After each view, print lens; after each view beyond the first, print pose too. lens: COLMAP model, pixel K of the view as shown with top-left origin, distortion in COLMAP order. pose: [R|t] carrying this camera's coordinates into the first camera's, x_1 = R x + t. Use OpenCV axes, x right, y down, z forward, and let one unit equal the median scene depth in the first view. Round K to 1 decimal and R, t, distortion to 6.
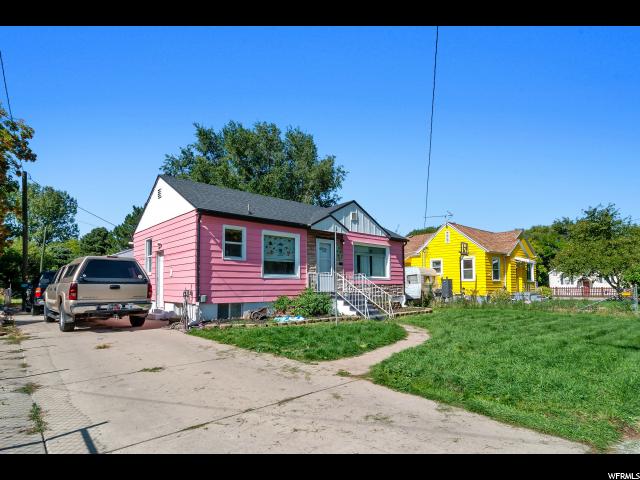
lens RADIAL K [[361.4, 0, 320.0], [0, 361.4, 240.0], [0, 0, 1]] dist [0.000175, -0.000012]
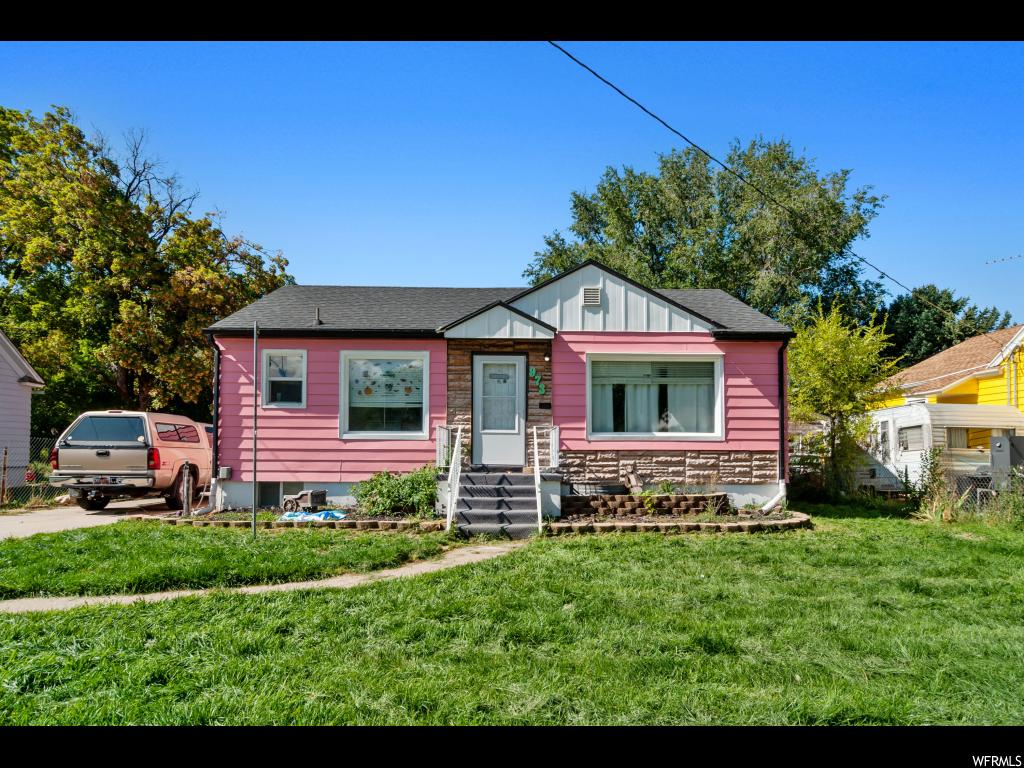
lens RADIAL K [[578.3, 0, 512.0], [0, 578.3, 384.0], [0, 0, 1]] dist [0.000175, -0.000012]
pose [[0.733486, -0.075335, -0.675517, 0.559522], [0.078336, 0.996586, -0.026082, 0.058607], [0.675176, -0.033786, 0.736883, 0.476003]]
